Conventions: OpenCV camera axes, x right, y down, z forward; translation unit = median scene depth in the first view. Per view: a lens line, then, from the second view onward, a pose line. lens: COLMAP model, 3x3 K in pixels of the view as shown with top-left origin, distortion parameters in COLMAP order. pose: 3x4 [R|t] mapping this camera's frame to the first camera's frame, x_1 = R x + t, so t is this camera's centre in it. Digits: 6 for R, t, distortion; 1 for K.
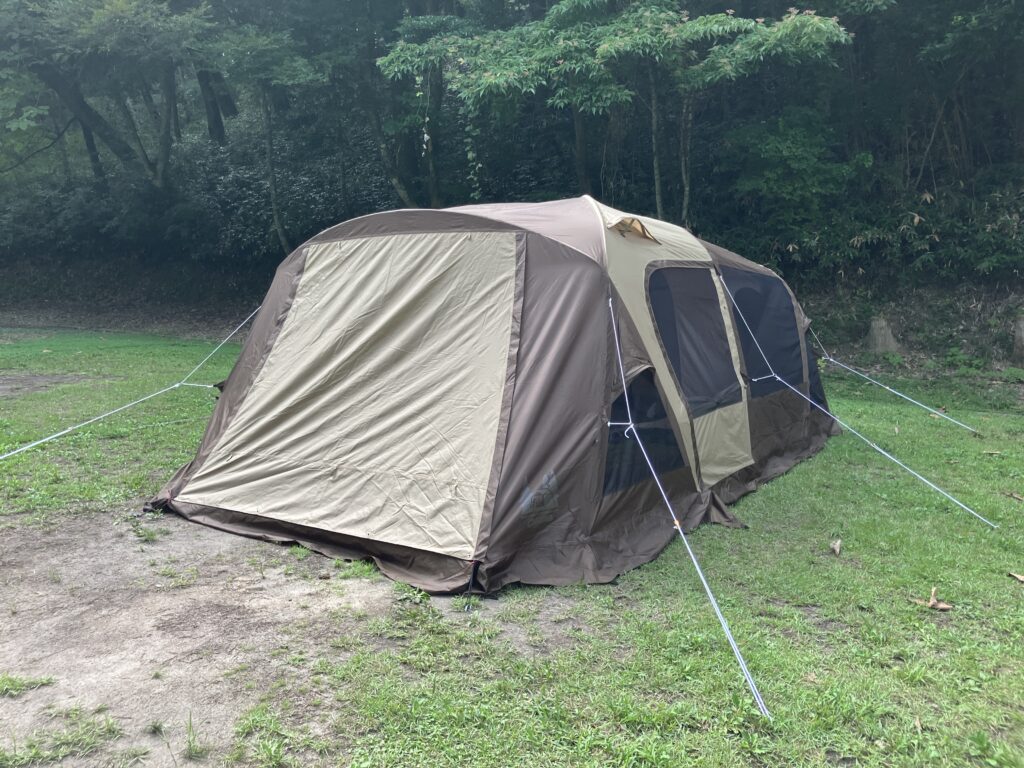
lens RADIAL K [[830.3, 0, 539.5], [0, 830.3, 417.3], [0, 0, 1]] dist [-0.003467, 0.007102]
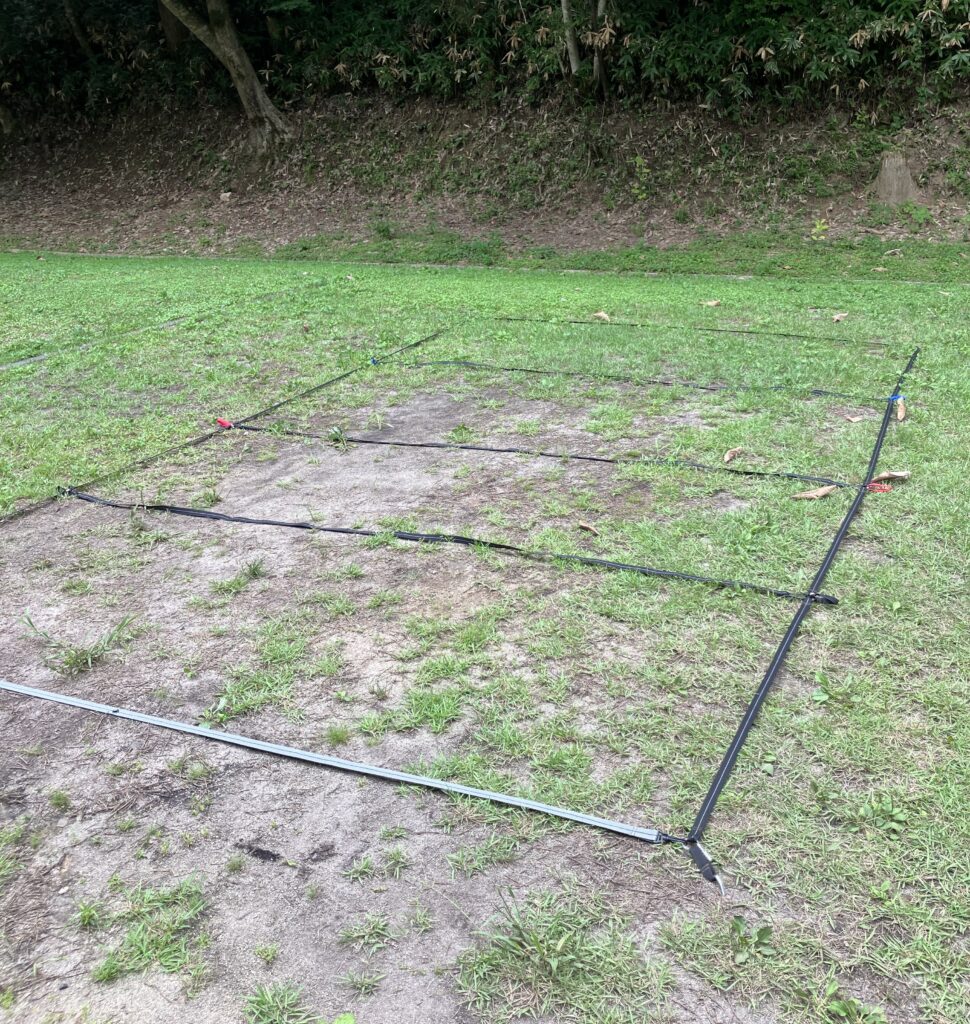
lens RADIAL K [[1026.7, 0, 516.6], [0, 1026.7, 457.7], [0, 0, 1]] dist [0.007762, 0.000000]
pose [[0.989167, -0.086427, 0.118657, -0.030724], [0.066899, 0.984899, 0.159682, -0.032838], [-0.130666, -0.150014, 0.980011, 0.192988]]
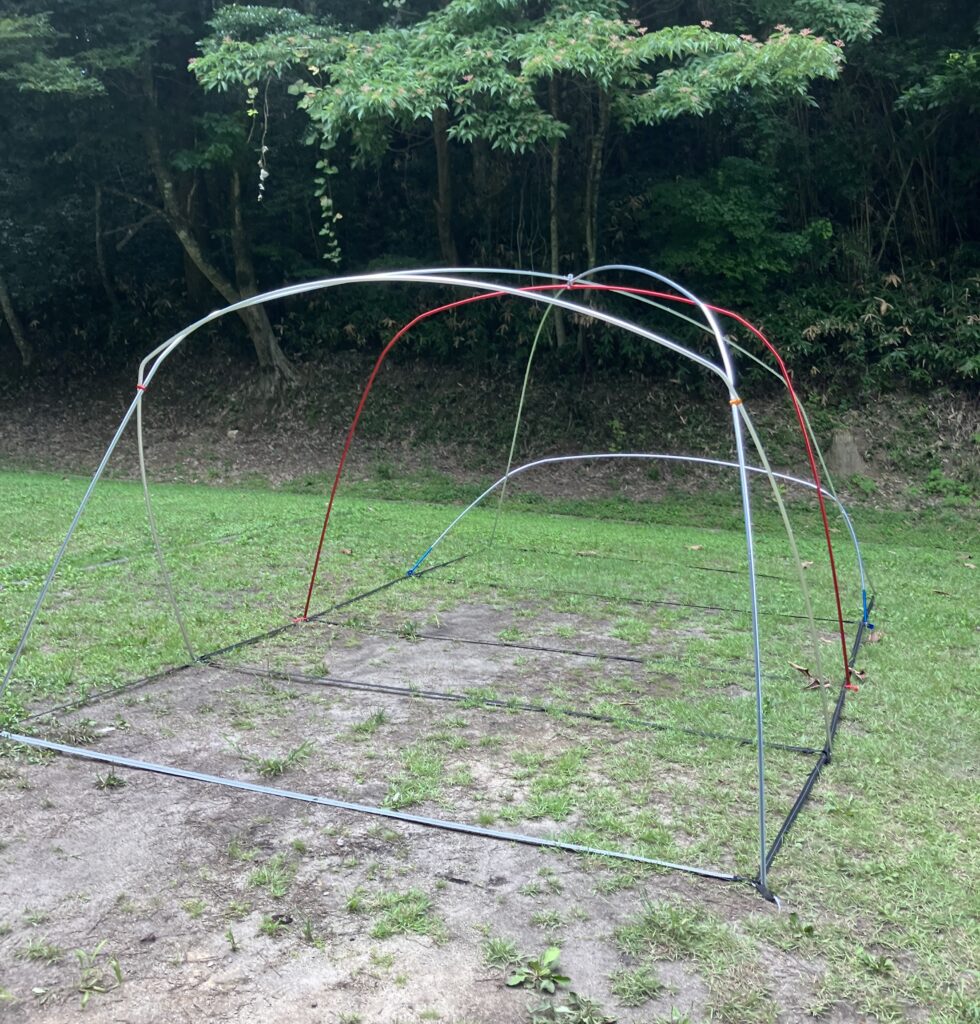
lens RADIAL K [[1049.1, 0, 497.4], [0, 1049.1, 511.6], [0, 0, 1]] dist [-0.004532, 0.000000]
pose [[0.985564, -0.007892, 0.169121, -0.094151], [0.012881, 0.999513, -0.028425, -0.023519], [-0.168815, 0.030193, 0.985185, 0.099444]]
